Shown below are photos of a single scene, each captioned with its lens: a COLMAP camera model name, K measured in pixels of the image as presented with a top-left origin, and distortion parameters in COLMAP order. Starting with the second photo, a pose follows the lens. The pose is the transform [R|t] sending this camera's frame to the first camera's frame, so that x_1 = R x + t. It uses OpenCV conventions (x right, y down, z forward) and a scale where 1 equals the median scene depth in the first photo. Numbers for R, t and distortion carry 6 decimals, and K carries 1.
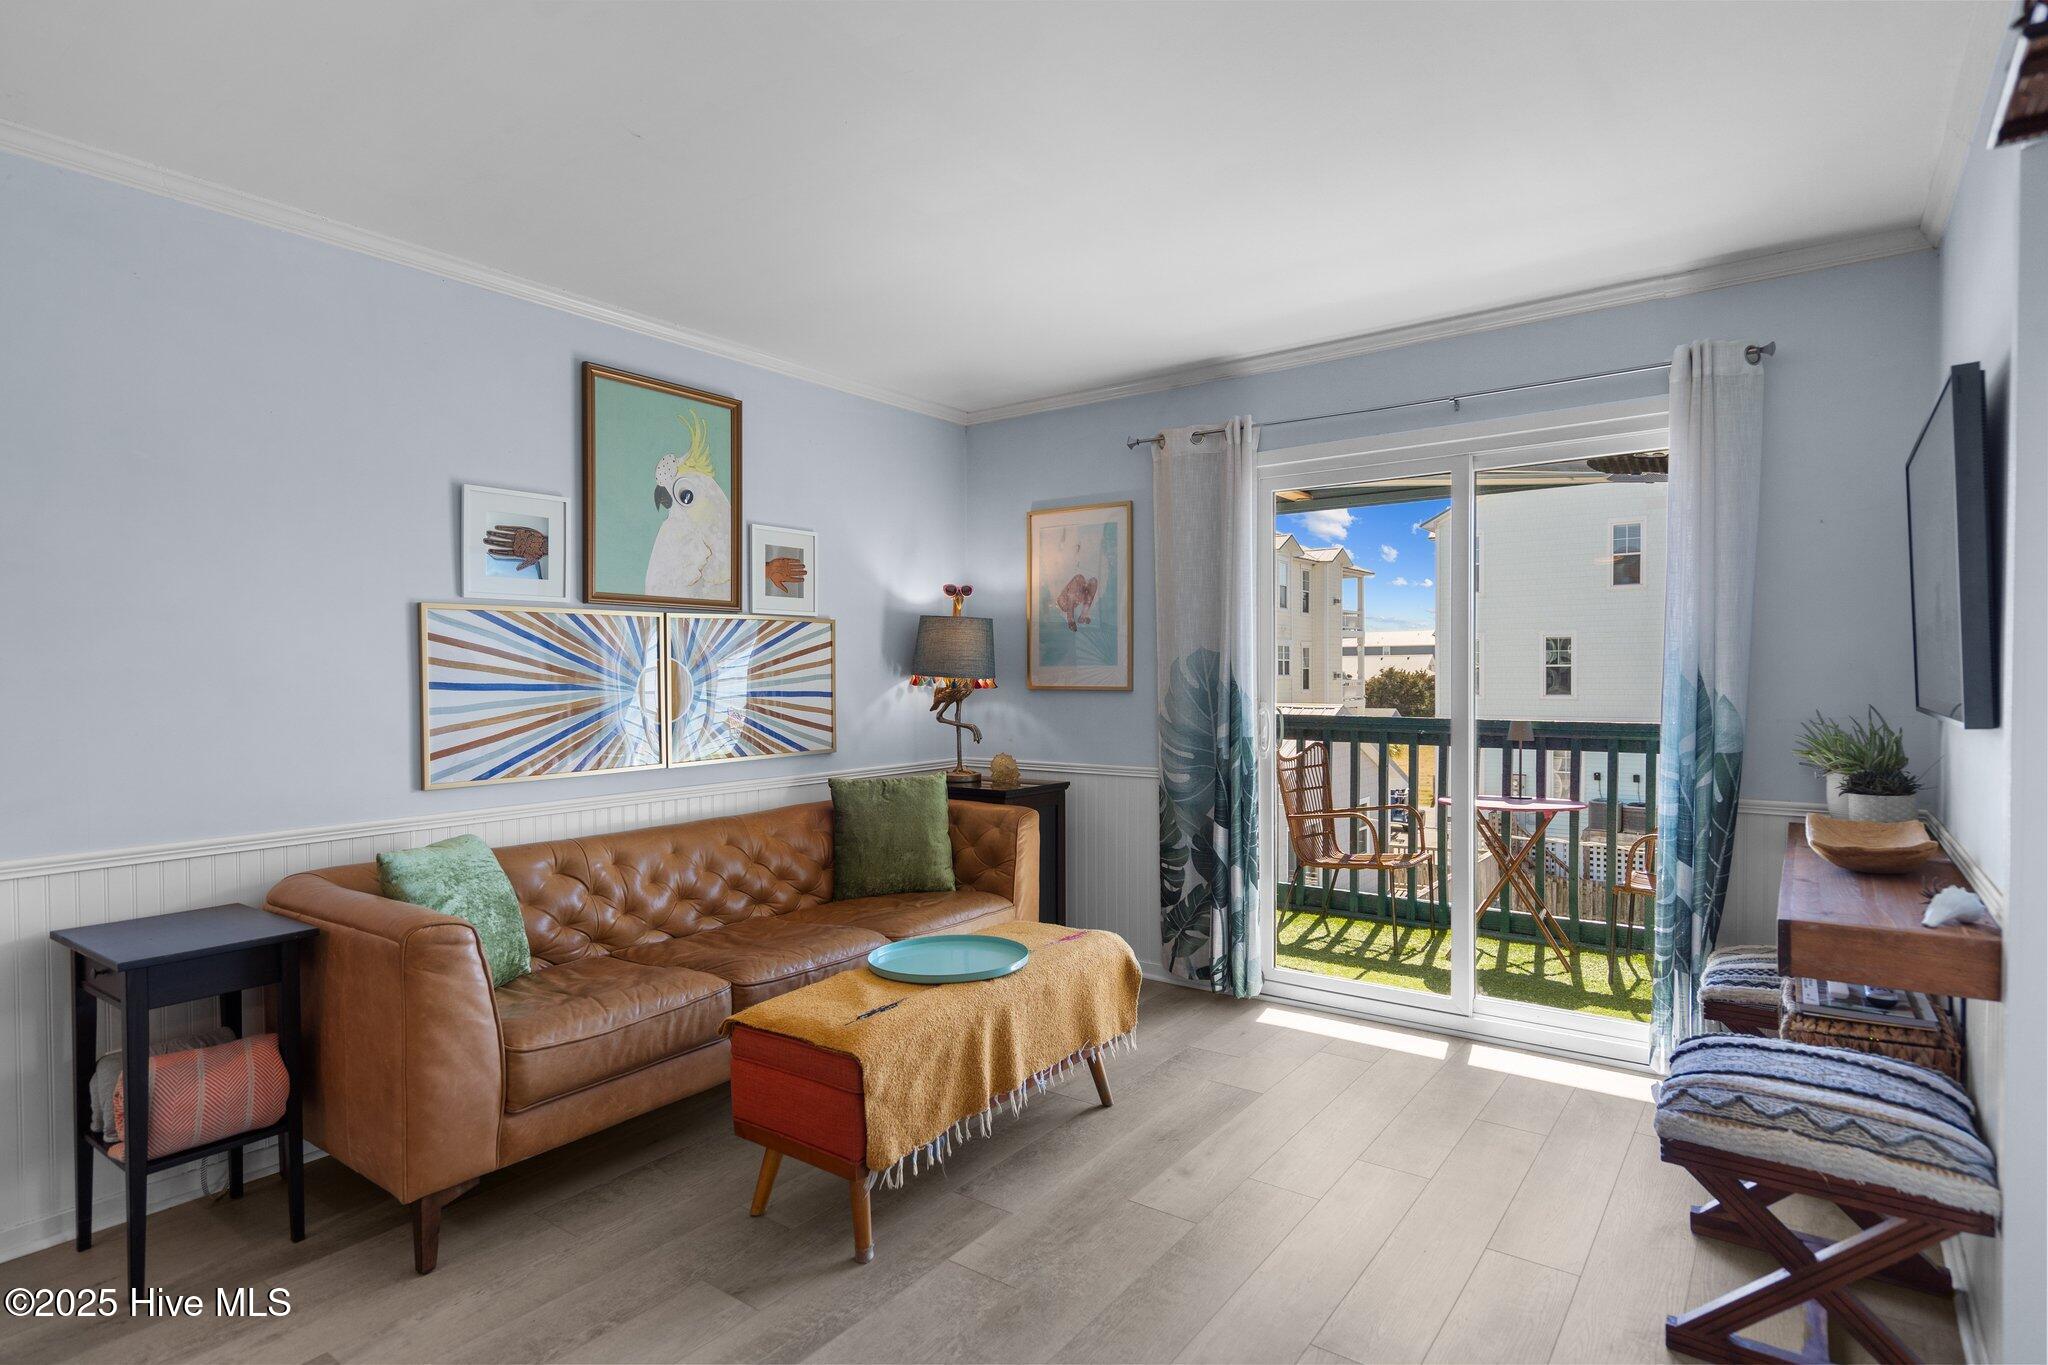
lens RADIAL K [[1059.3, 0, 1020.9], [0, 1059.3, 691.2], [0, 0, 1]] dist [0.000566, 0.000912]
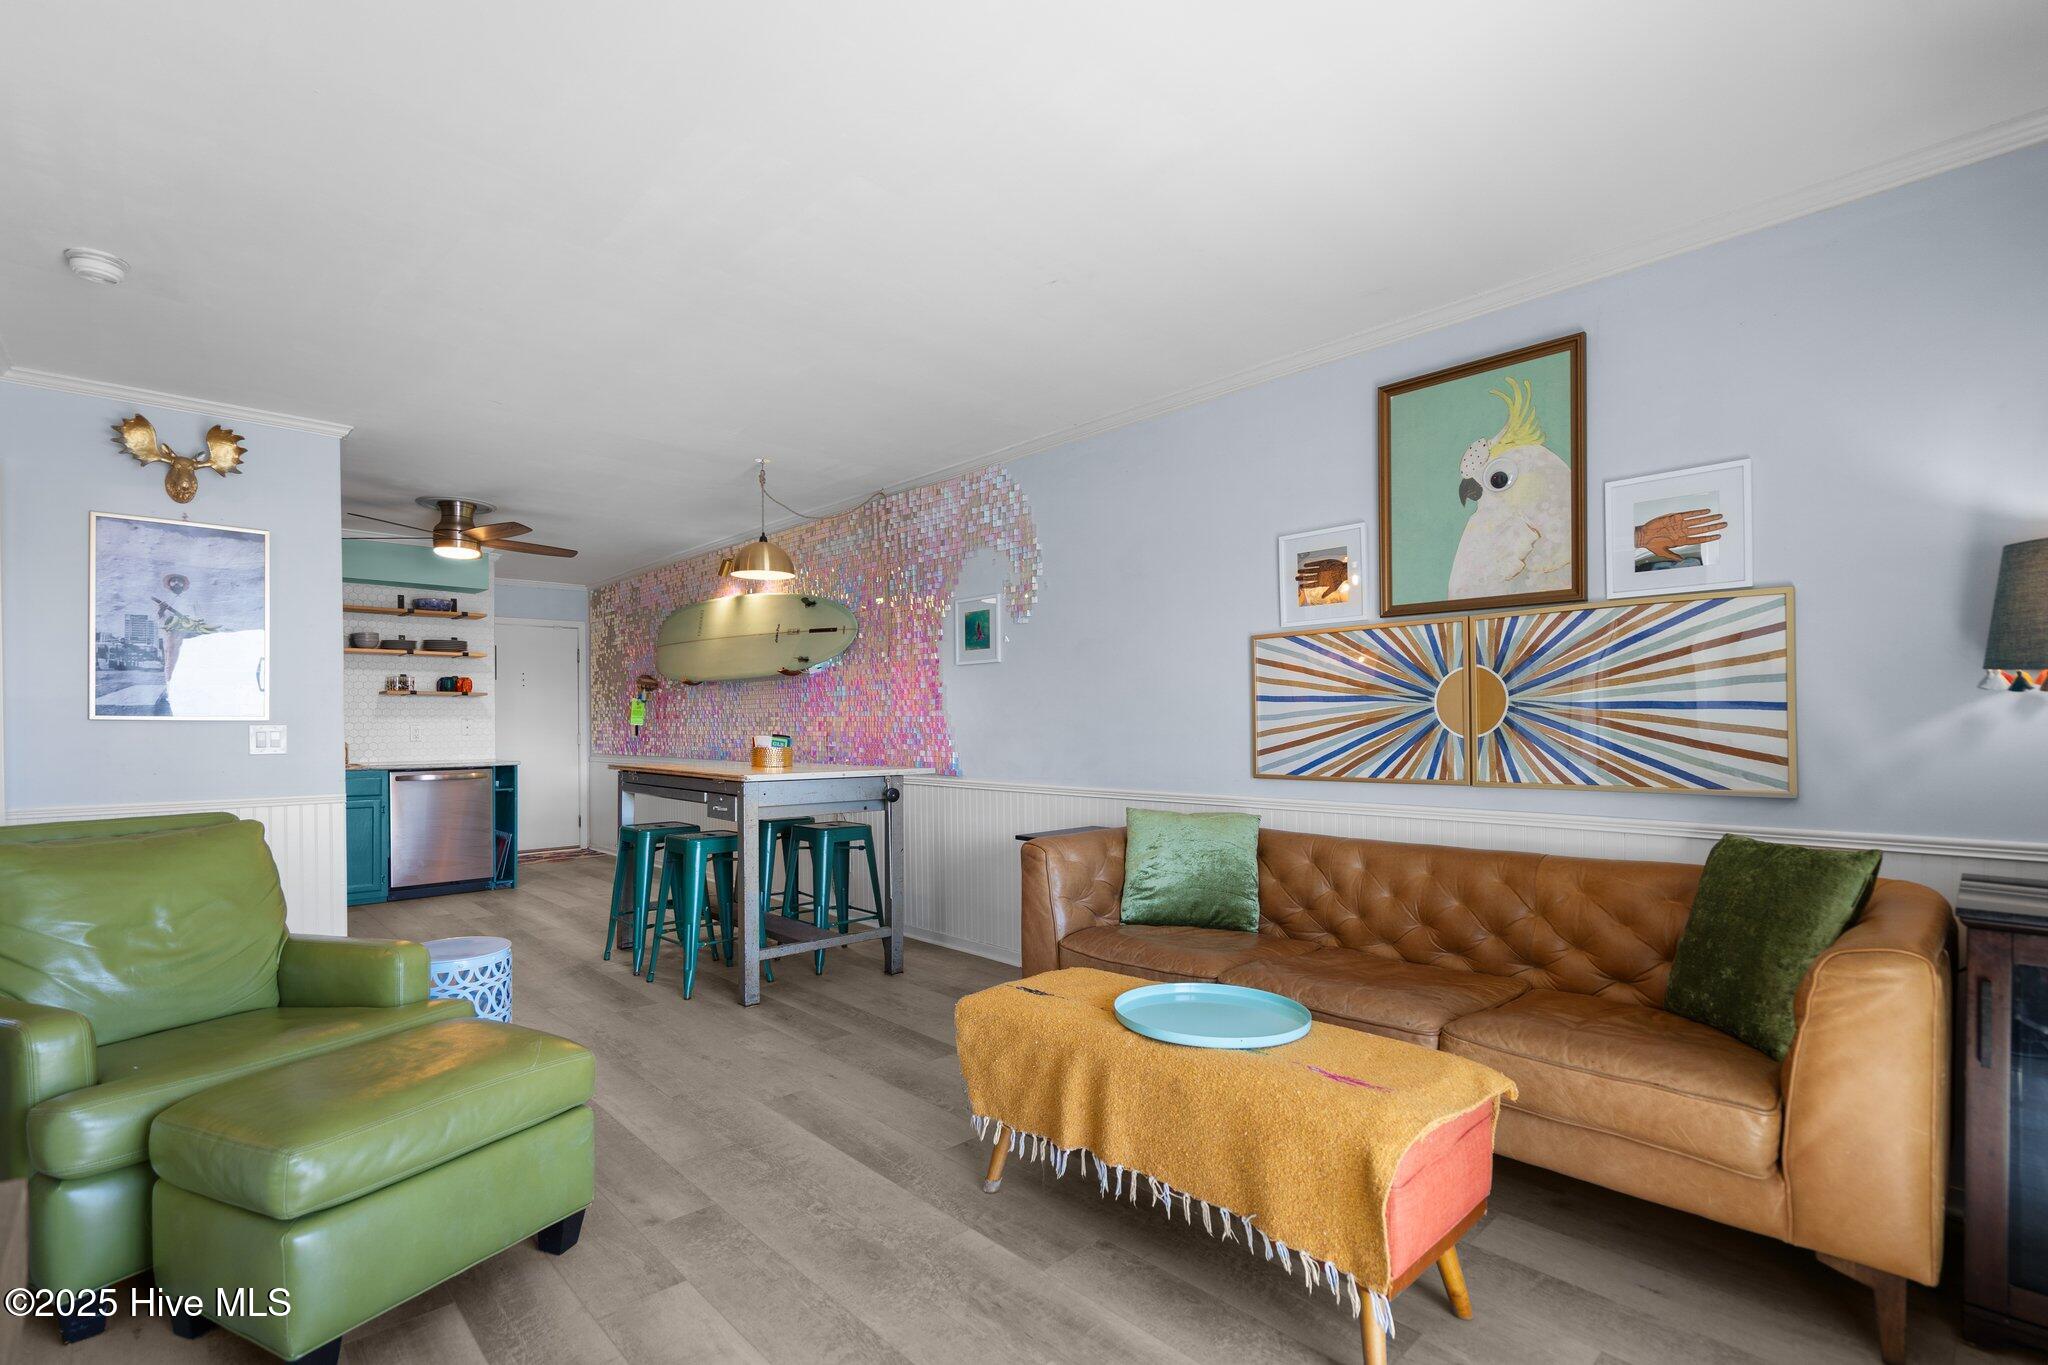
lens RADIAL K [[943.5, 0, 1022.3], [0, 943.5, 722.8], [0, 0, 1]] dist [-0.002250, 0.000443]
pose [[-0.178691, 0.006621, -0.983883, 0.494855], [-0.009389, 0.999920, 0.008434, 0.013743], [0.983860, 0.010745, -0.178615, 0.711423]]
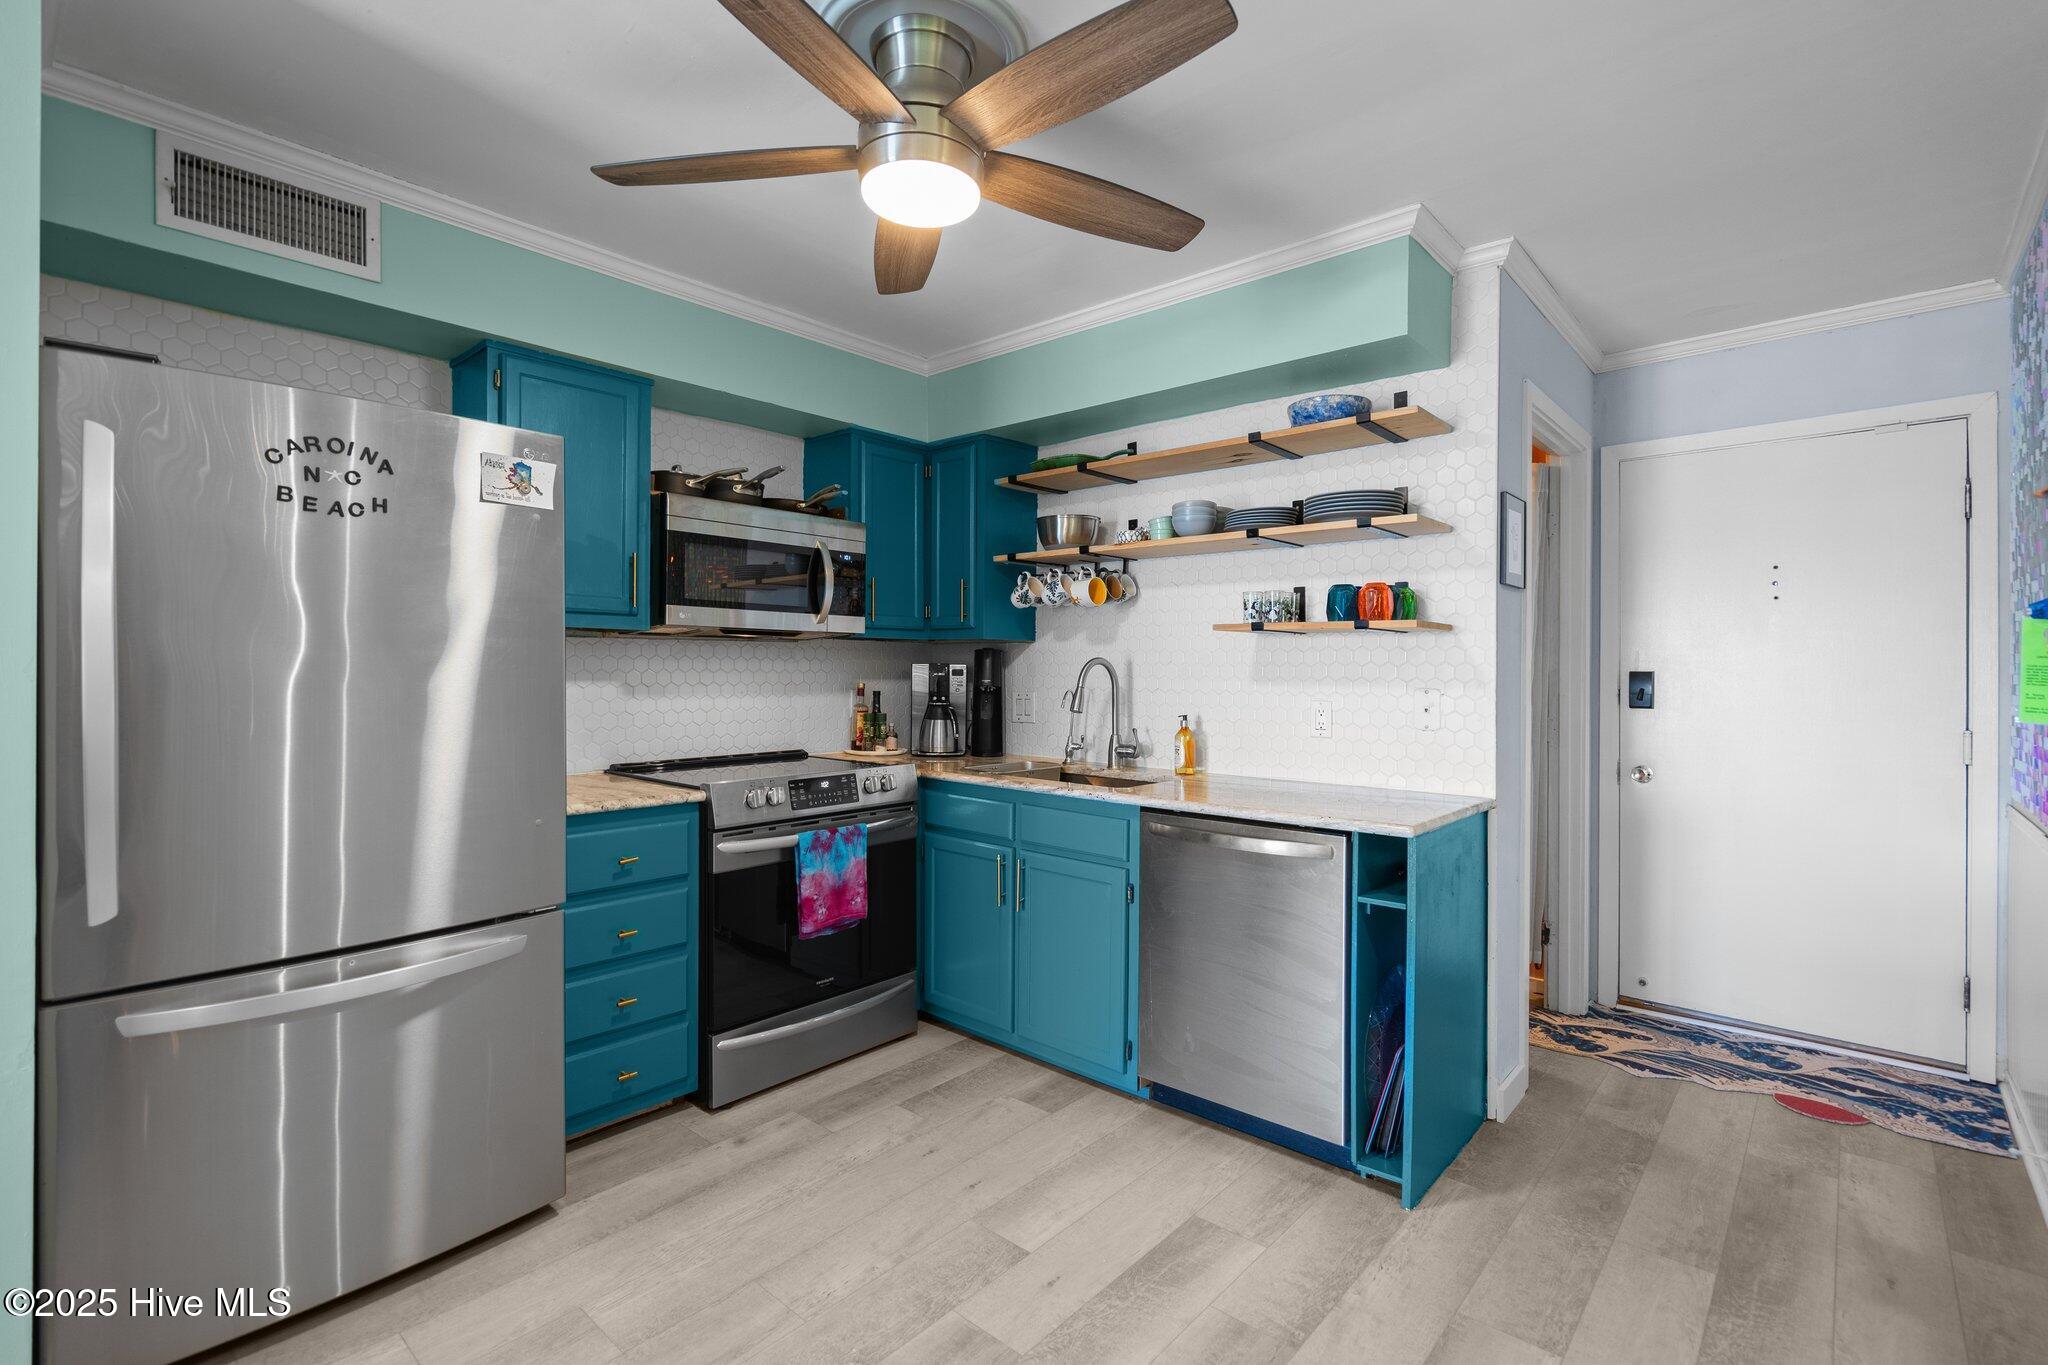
lens RADIAL K [[932.9, 0, 1021.3], [0, 932.9, 670.3], [0, 0, 1]] dist [-0.004013, 0.000634]
pose [[-0.996057, 0.001046, 0.088707, -0.837741], [0.002954, 0.999767, 0.021375, 0.001339], [-0.088664, 0.021553, -0.995828, 0.076220]]
